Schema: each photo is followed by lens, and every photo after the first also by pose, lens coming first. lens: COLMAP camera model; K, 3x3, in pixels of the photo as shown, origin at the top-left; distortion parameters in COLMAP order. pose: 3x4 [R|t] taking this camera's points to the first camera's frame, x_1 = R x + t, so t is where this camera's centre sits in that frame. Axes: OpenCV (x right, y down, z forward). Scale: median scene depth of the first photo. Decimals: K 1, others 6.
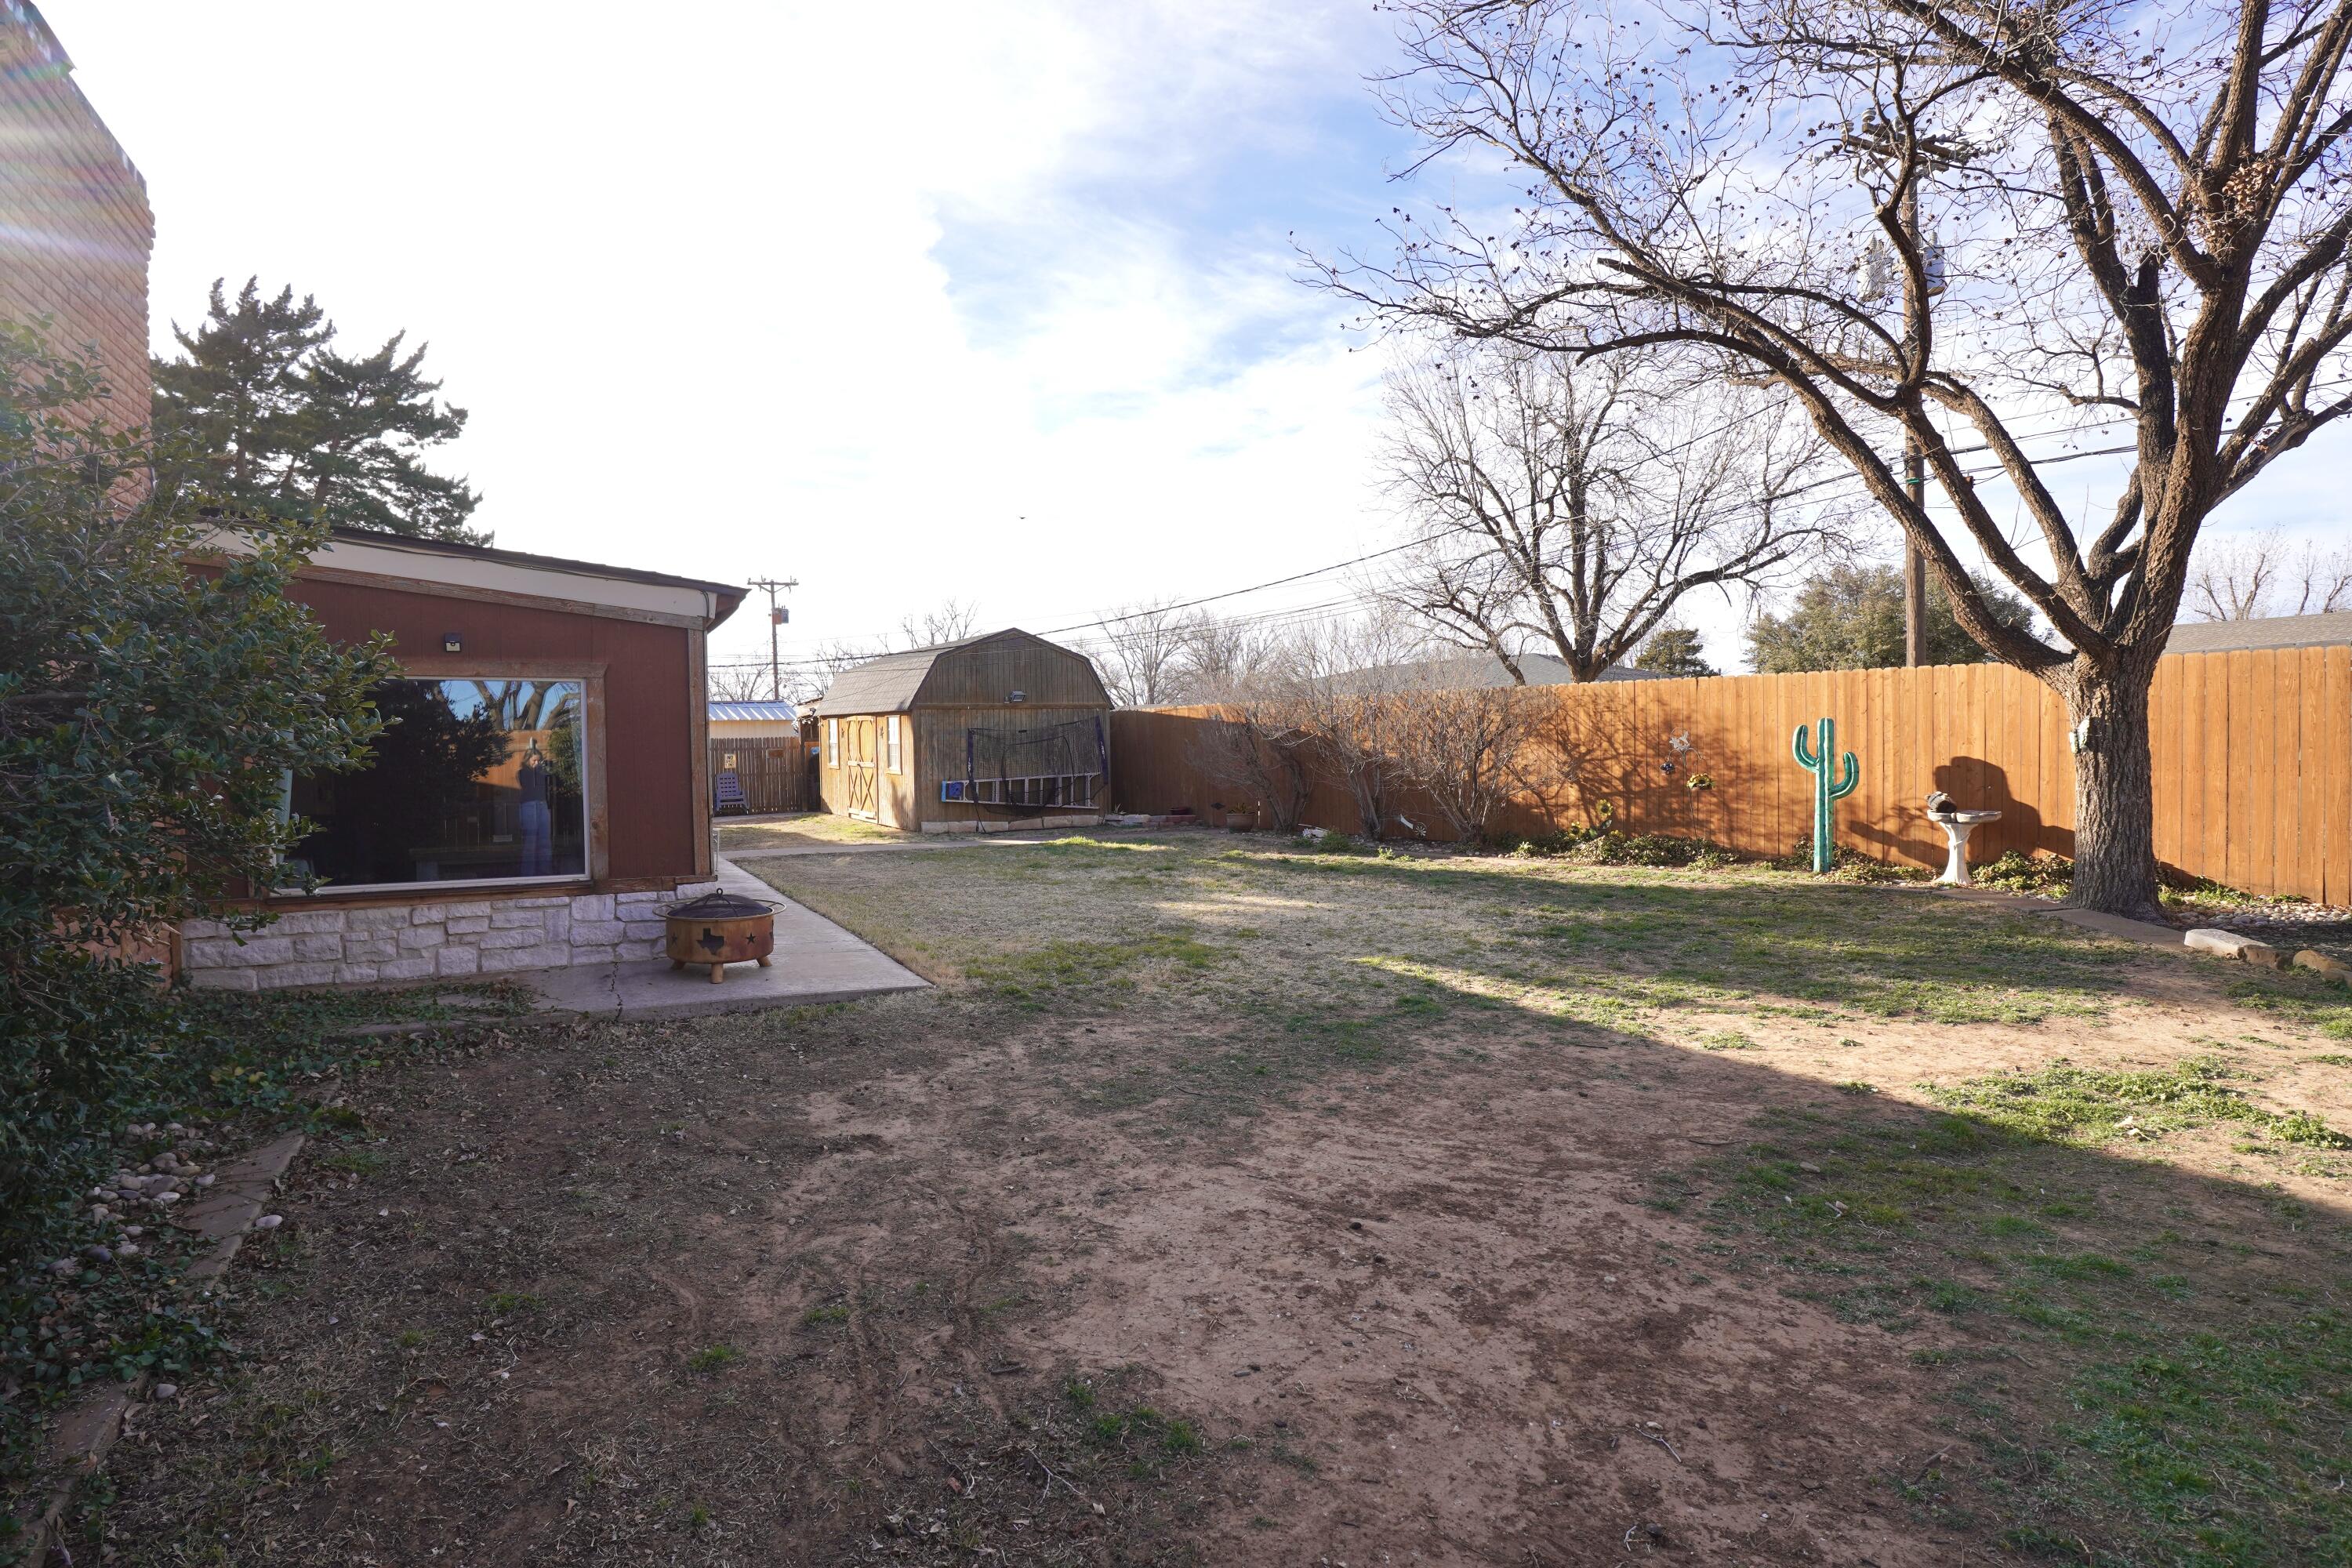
lens RADIAL K [[1150.8, 0, 1173.4], [0, 1150.8, 776.3], [0, 0, 1]] dist [-0.035925, 0.001159]
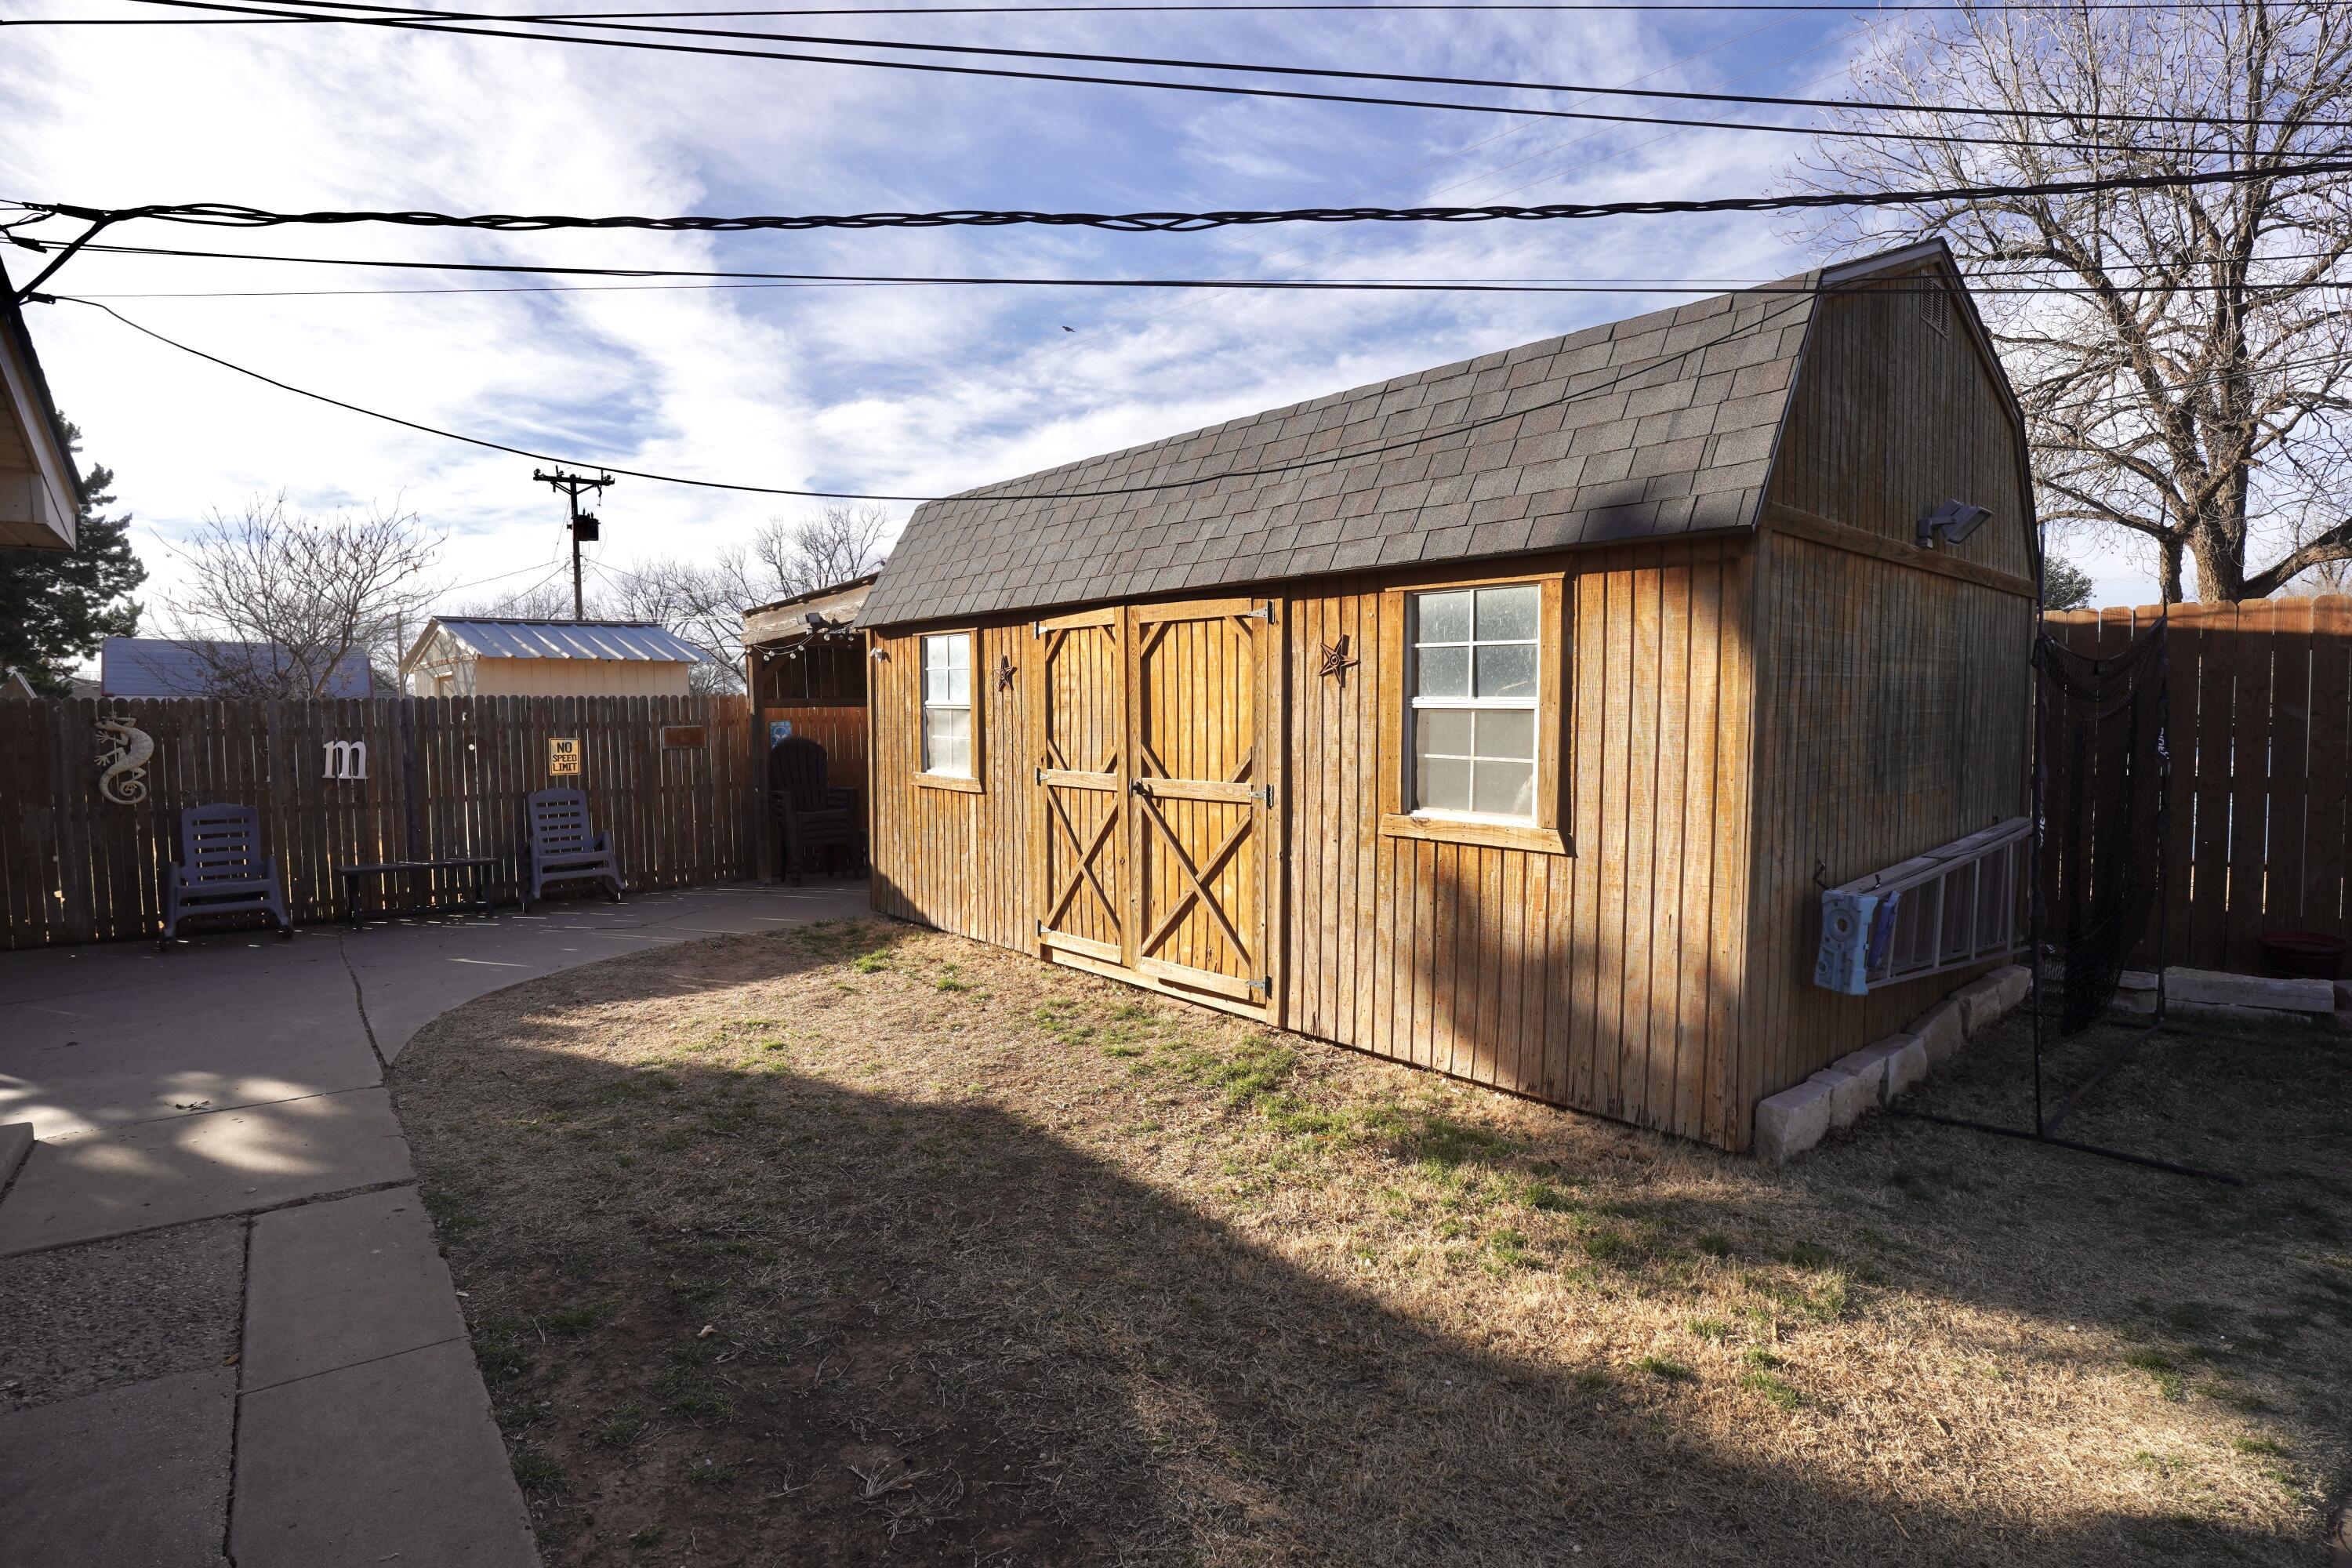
lens RADIAL K [[1150.8, 0, 1178.6], [0, 1150.8, 788.6], [0, 0, 1]] dist [-0.035925, 0.001159]
pose [[0.985209, -0.005969, 0.171252, -0.258499], [-0.000004, 0.999392, 0.034860, -0.016365], [-0.171356, -0.034345, 0.984610, 0.609102]]
